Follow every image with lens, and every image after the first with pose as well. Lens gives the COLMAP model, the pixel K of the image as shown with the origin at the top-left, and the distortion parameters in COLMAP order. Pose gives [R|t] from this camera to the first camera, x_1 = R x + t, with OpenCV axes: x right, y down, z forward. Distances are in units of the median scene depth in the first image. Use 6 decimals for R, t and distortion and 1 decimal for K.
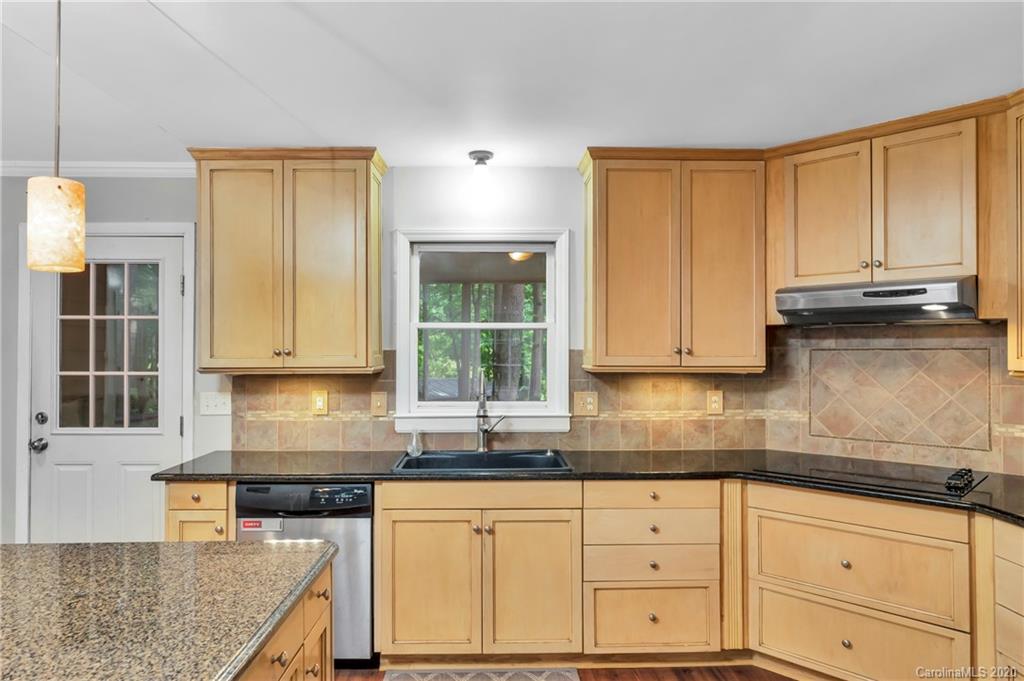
lens RADIAL K [[664.3, 0, 507.3], [0, 664.3, 350.3], [0, 0, 1]] dist [-0.000742, -0.000007]
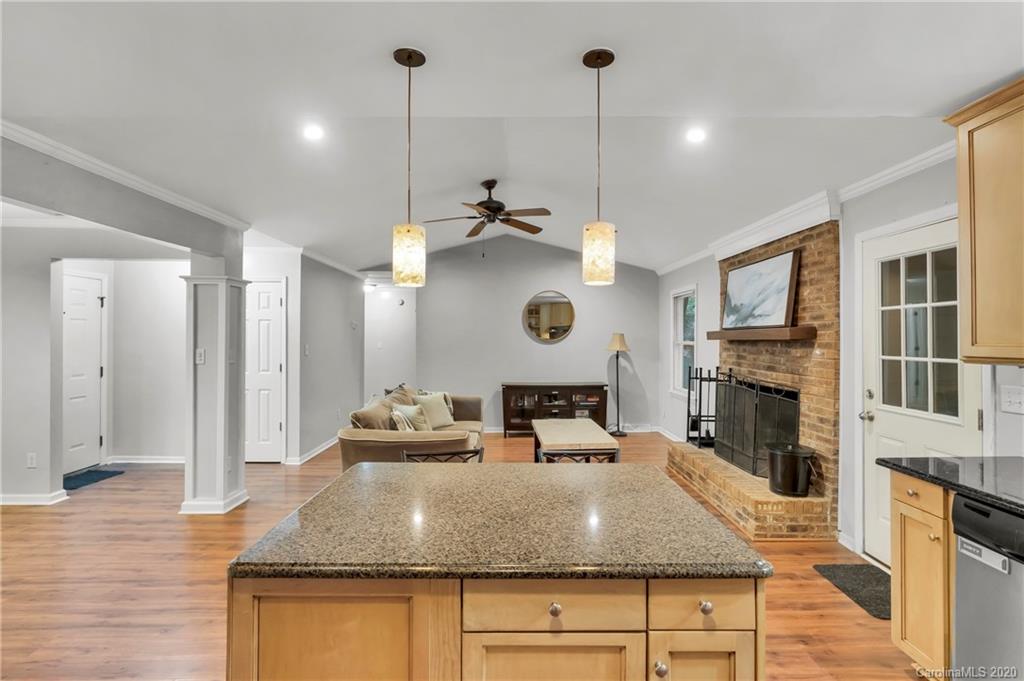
lens RADIAL K [[506.2, 0, 518.0], [0, 506.2, 335.1], [0, 0, 1]] dist [-0.002810, 0.000622]
pose [[-0.006199, -0.005913, -0.999963, 0.204448], [-0.000602, 0.999982, -0.005909, 0.001831], [0.999981, 0.000566, -0.006202, 0.369577]]
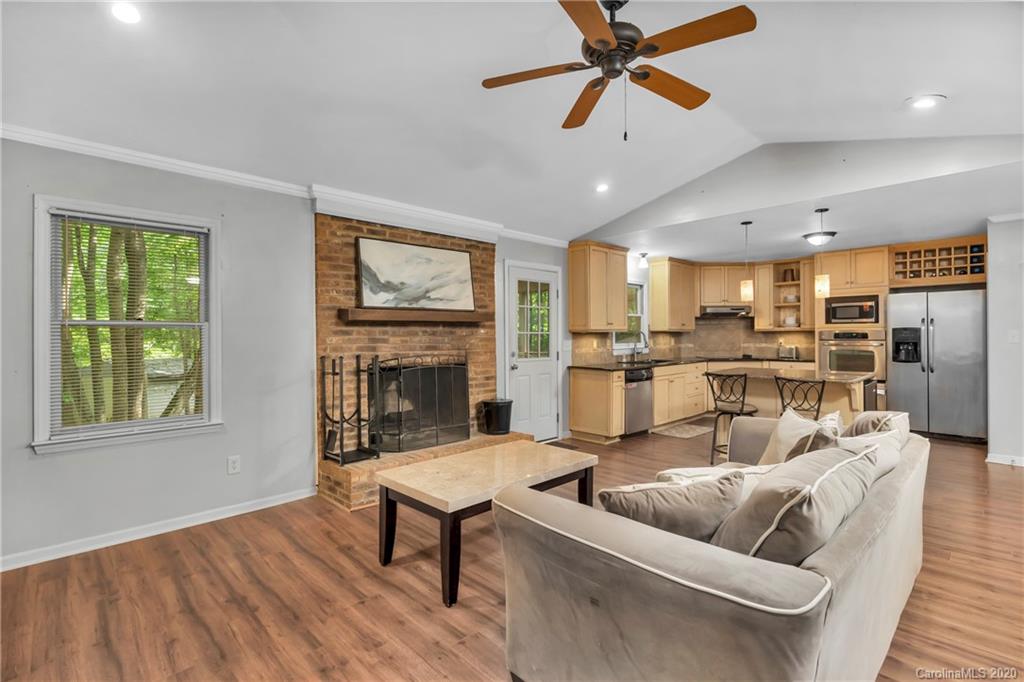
lens RADIAL K [[469.2, 0, 519.9], [0, 469.2, 334.5], [0, 0, 1]] dist [-0.018279, 0.001426]
pose [[0.732738, -0.004914, 0.680493, -1.686740], [0.005944, 0.999982, 0.000820, 0.039441], [-0.680485, 0.003444, 0.732754, -0.093256]]
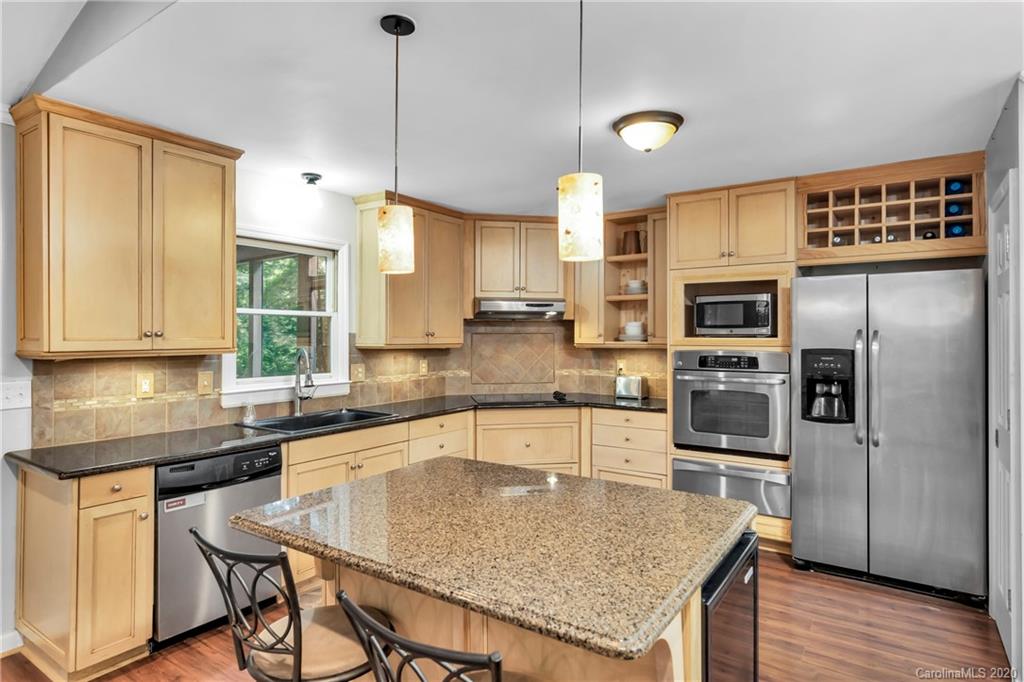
lens RADIAL K [[576.4, 0, 533.5], [0, 576.4, 336.2], [0, 0, 1]] dist [-0.001189, -0.001852]
pose [[0.550632, 0.000354, 0.834748, -0.677228], [-0.000403, 1.000000, -0.000158, 0.005636], [-0.834748, -0.000249, 0.550633, 0.052962]]
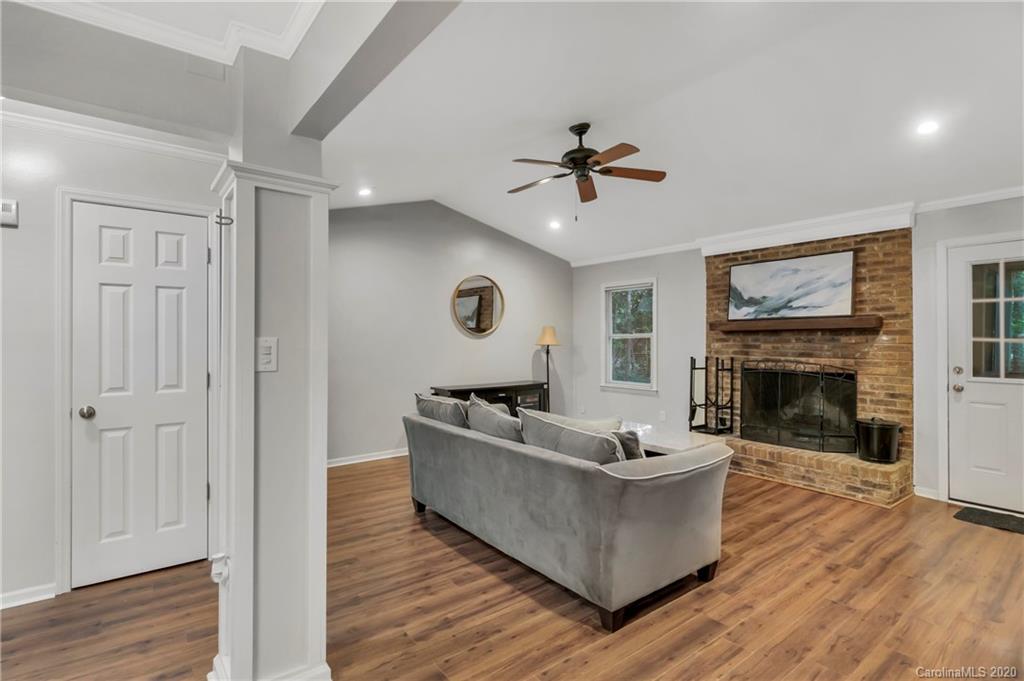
lens RADIAL K [[506.2, 0, 516.5], [0, 506.2, 342.6], [0, 0, 1]] dist [-0.002810, 0.000622]
pose [[0.595478, 0.001860, -0.803370, -0.386260], [0.003493, 0.999982, 0.004905, 0.031929], [0.803364, -0.005727, 0.595461, -0.466706]]
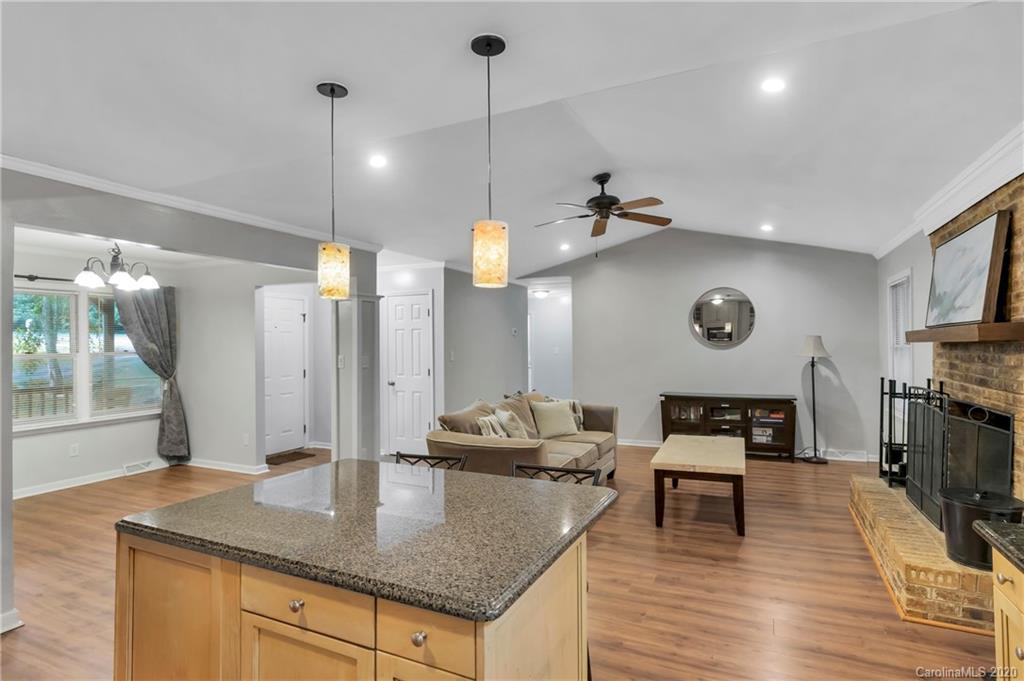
lens RADIAL K [[532.4, 0, 518.2], [0, 532.4, 337.2], [0, 0, 1]] dist [-0.001598, 0.002111]
pose [[-0.447996, -0.007320, -0.894006, 0.135461], [0.010352, 0.999857, -0.013375, 0.002022], [0.893976, -0.015247, -0.447856, 0.673920]]
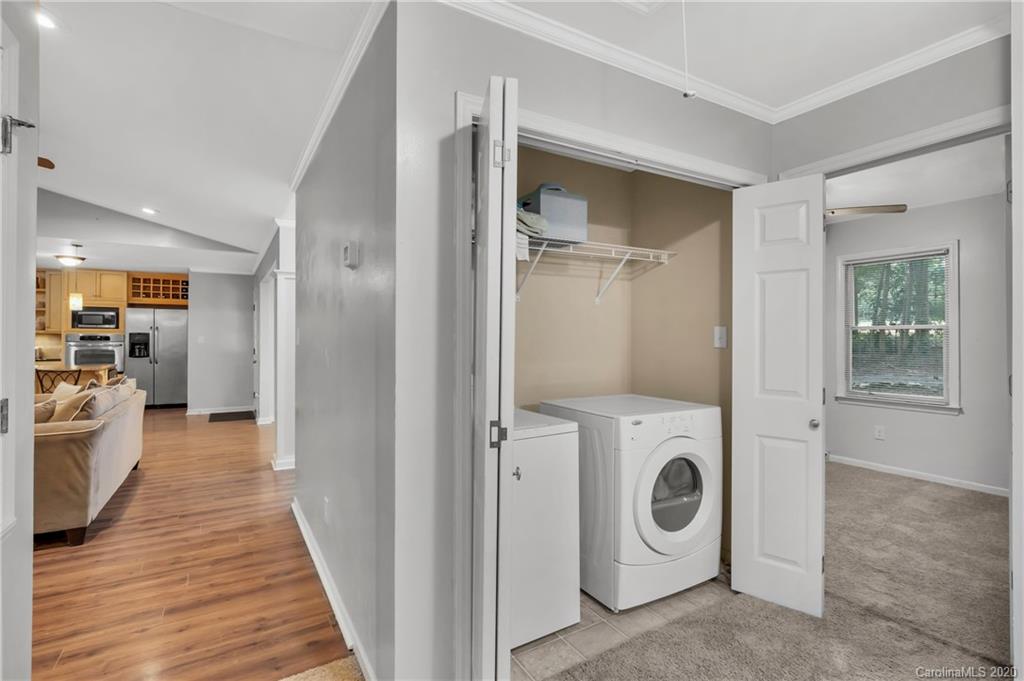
lens RADIAL K [[506.2, 0, 538.1], [0, 506.2, 337.5], [0, 0, 1]] dist [-0.002810, 0.000622]
pose [[-0.506373, -0.004023, 0.862305, -2.710945], [-0.009102, 0.999958, -0.000679, 0.032251], [-0.862266, -0.008193, -0.506389, -0.255245]]
